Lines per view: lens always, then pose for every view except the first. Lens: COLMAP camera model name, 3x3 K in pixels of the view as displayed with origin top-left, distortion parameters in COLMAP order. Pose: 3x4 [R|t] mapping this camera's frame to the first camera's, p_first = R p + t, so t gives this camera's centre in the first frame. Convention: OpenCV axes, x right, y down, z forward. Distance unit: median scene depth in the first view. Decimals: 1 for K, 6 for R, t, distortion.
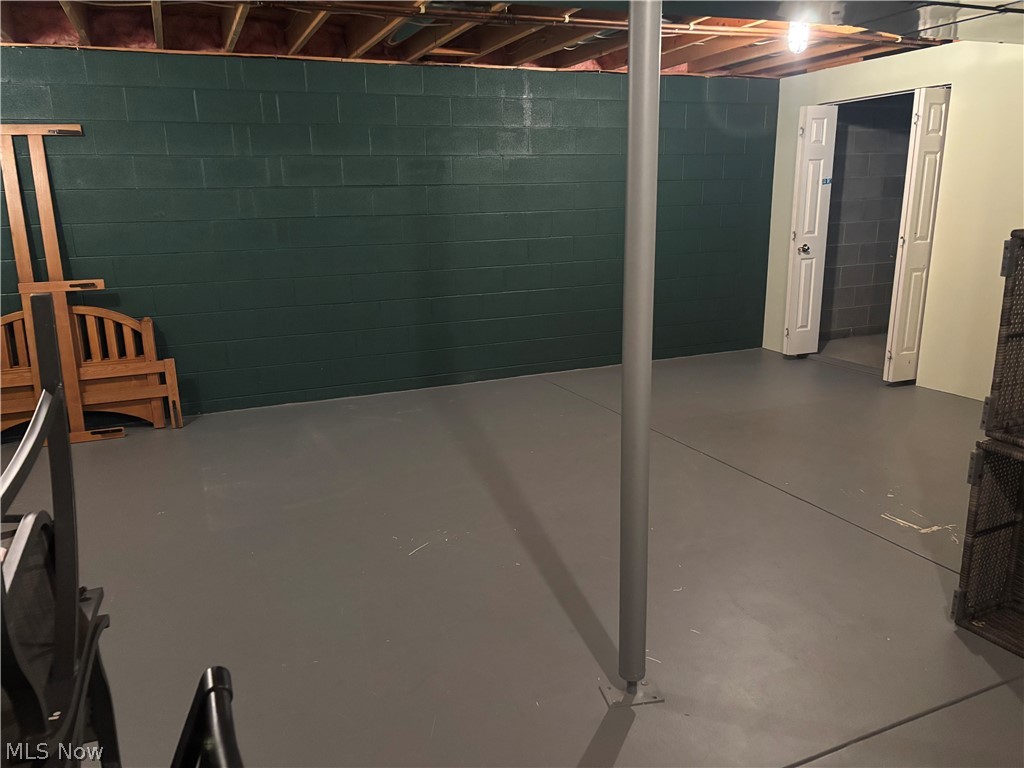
lens RADIAL K [[756.0, 0, 512.0], [0, 756.0, 384.0], [0, 0, 1]] dist [0.073823, -0.070323]
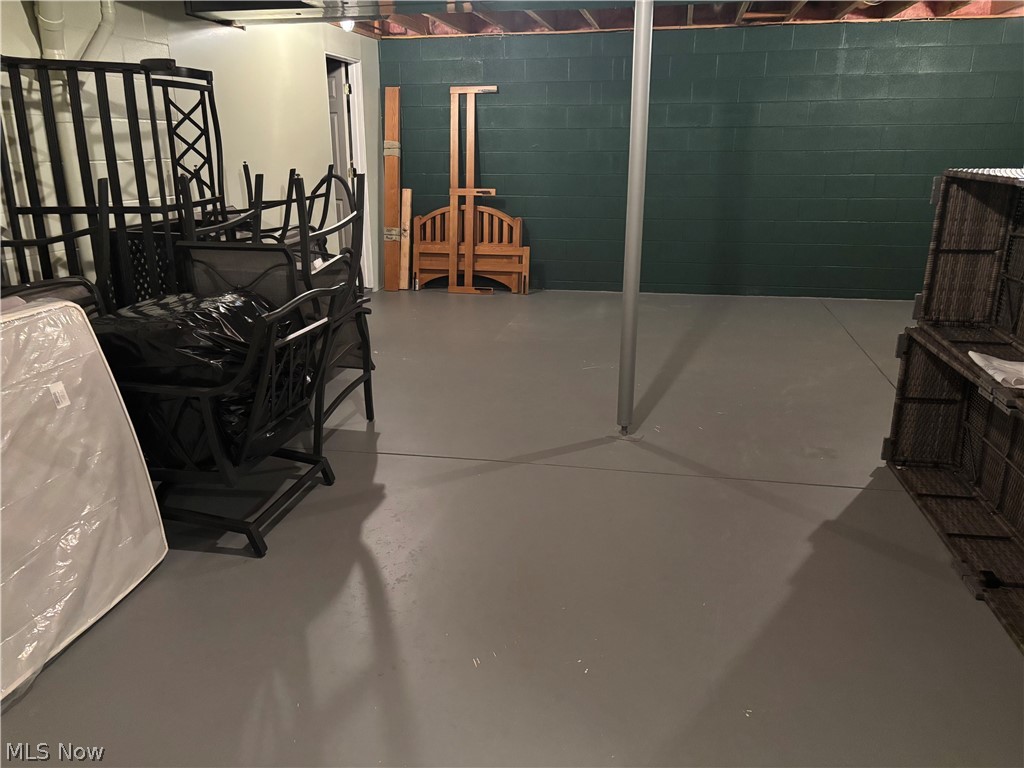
lens RADIAL K [[777.0, 0, 512.0], [0, 777.0, 384.0], [0, 0, 1]] dist [0.005061, 0.001373]
pose [[0.823144, 0.189386, -0.535319, 0.383096], [-0.150580, 0.981793, 0.115797, 0.058256], [0.547503, -0.014709, 0.836675, -0.270653]]
